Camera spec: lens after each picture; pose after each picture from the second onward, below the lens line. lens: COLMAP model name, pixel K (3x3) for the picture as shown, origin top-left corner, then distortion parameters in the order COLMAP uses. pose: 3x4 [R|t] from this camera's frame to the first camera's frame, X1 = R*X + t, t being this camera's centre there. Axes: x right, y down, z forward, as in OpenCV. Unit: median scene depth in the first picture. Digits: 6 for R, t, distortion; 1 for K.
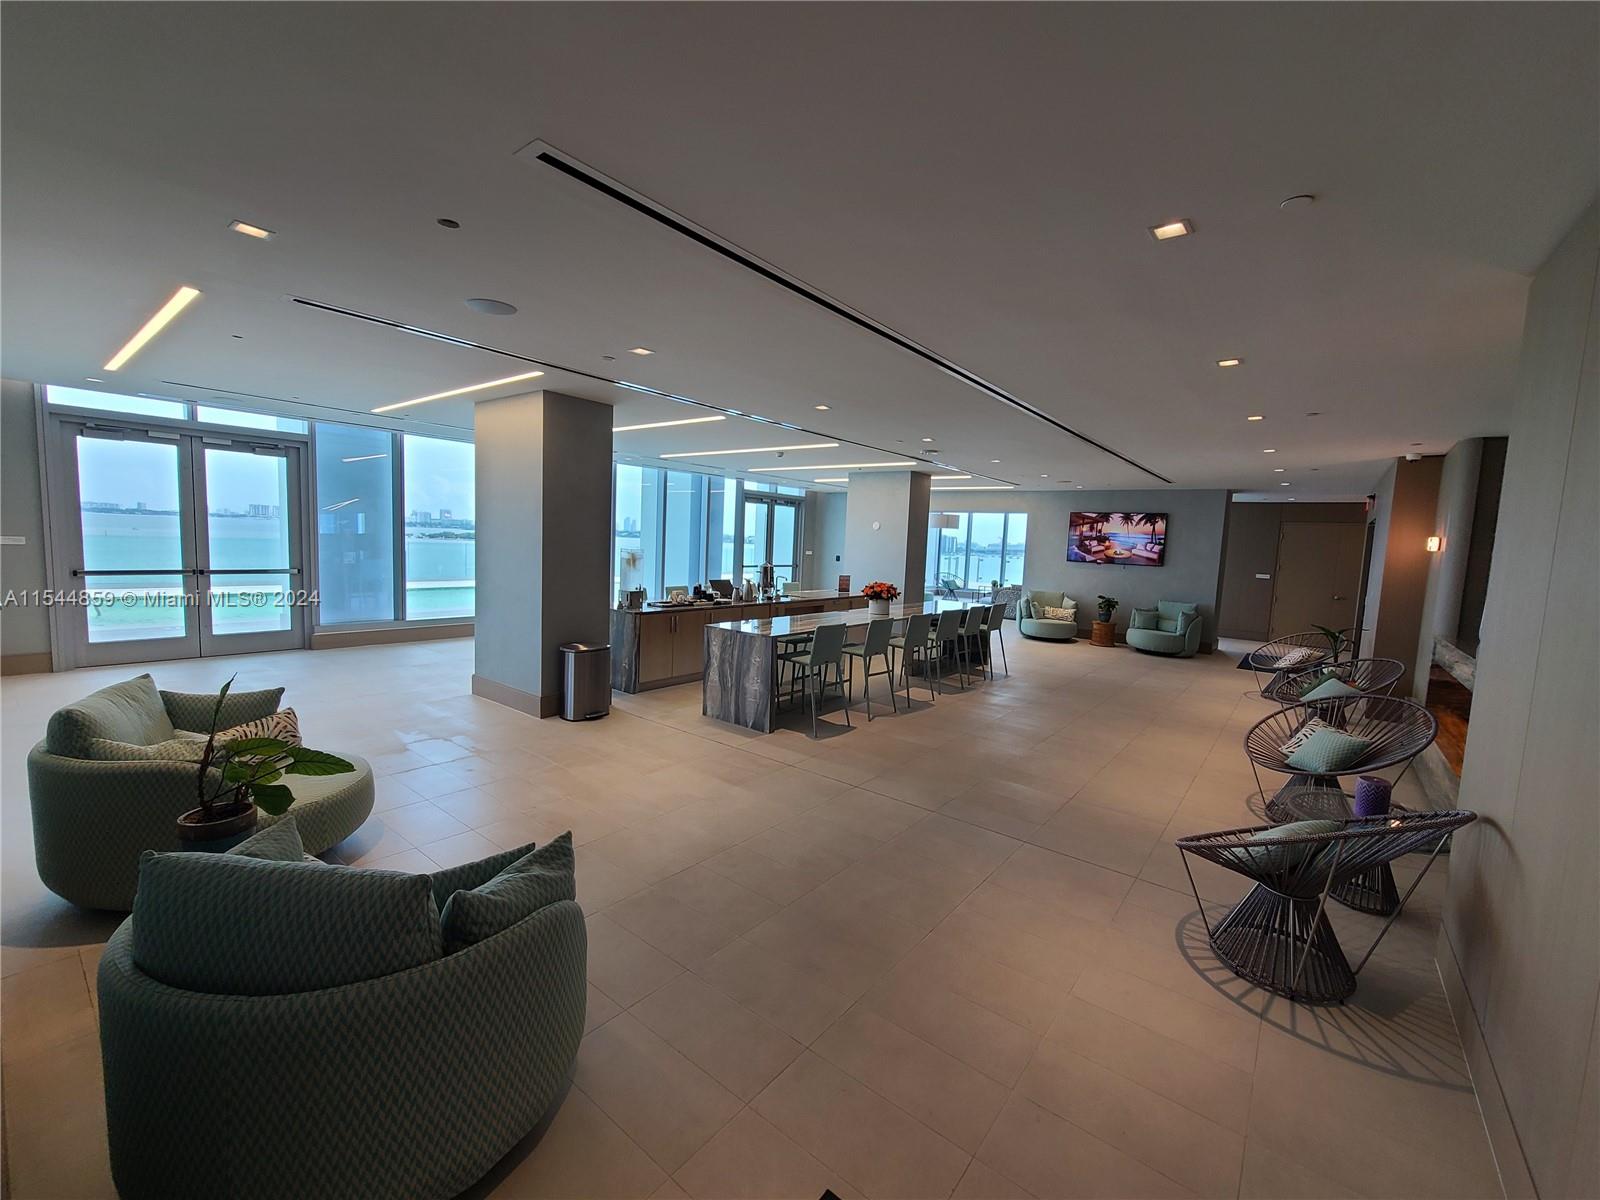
lens RADIAL K [[652.2, 0, 803.1], [0, 652.2, 601.8], [0, 0, 1]] dist [0.002552, 0.000030]
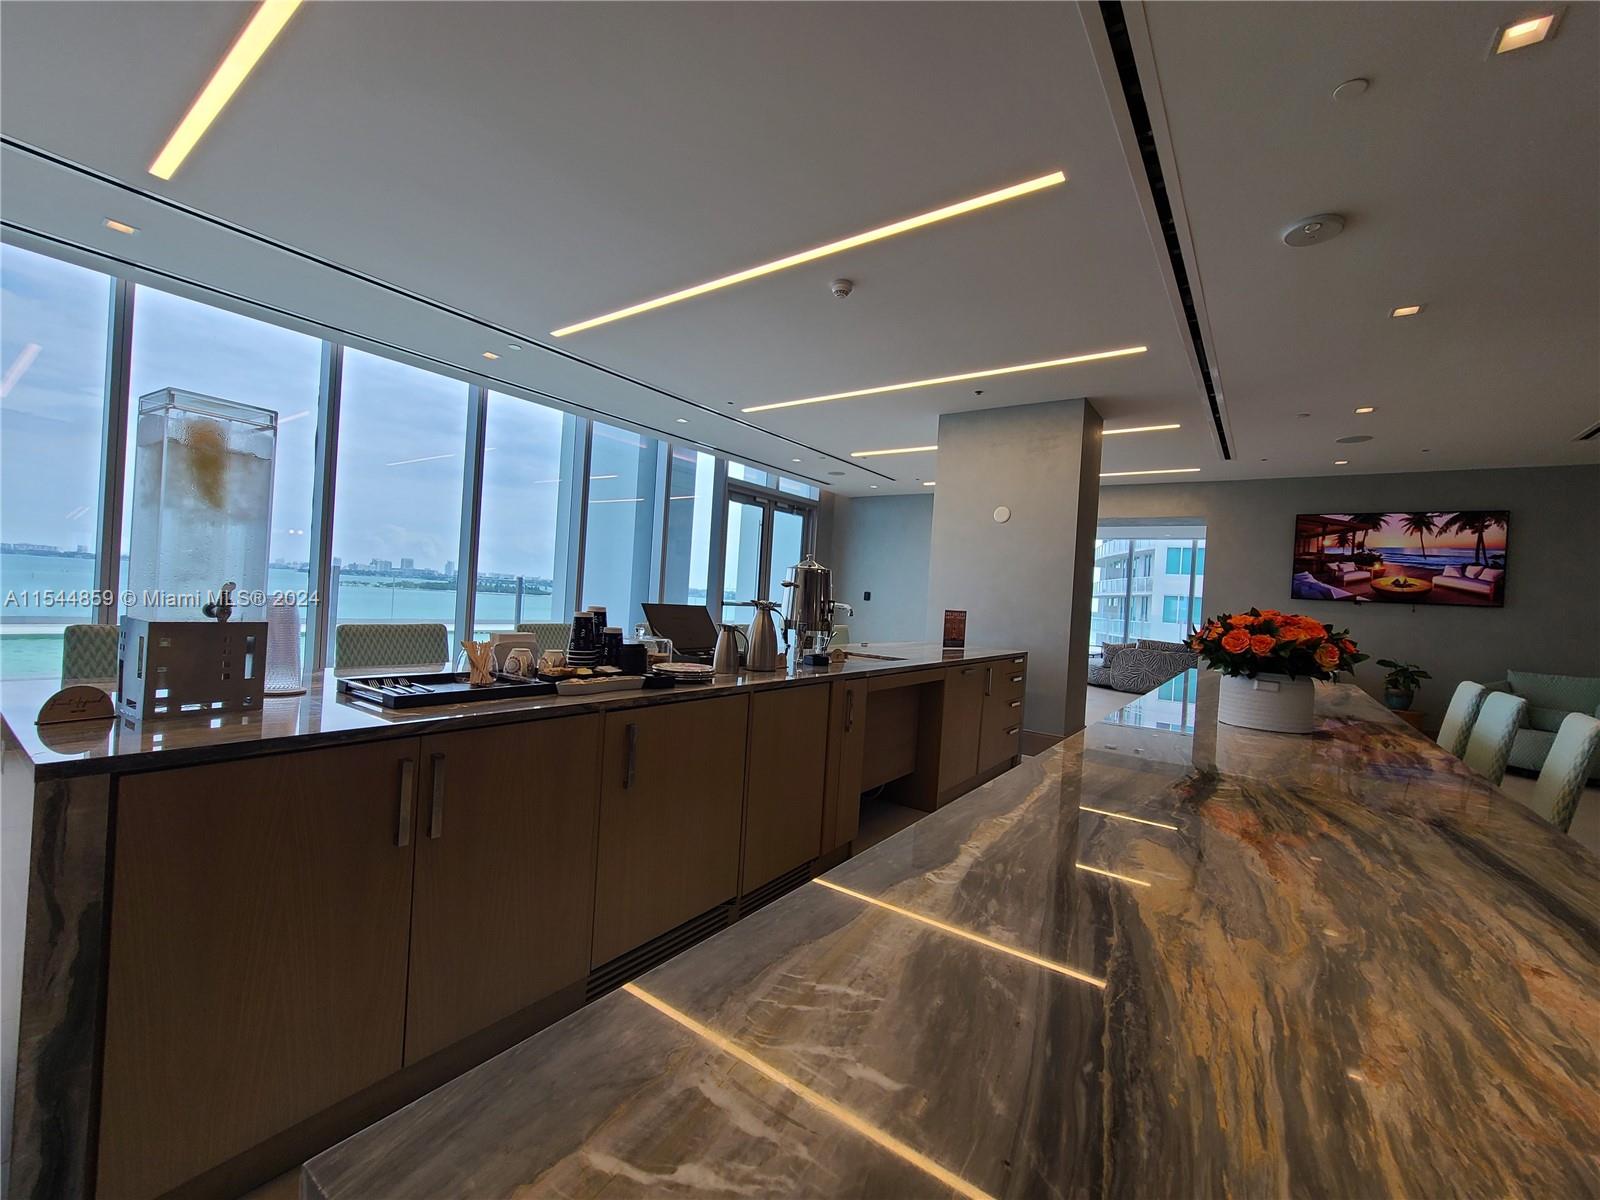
lens RADIAL K [[652.2, 0, 798.1], [0, 652.2, 595.4], [0, 0, 1]] dist [0.002552, 0.000030]
pose [[0.999000, 0.016270, 0.041641, -0.055250], [-0.012208, 0.995306, -0.096002, -0.004756], [-0.043007, 0.095398, 0.994510, 0.462155]]
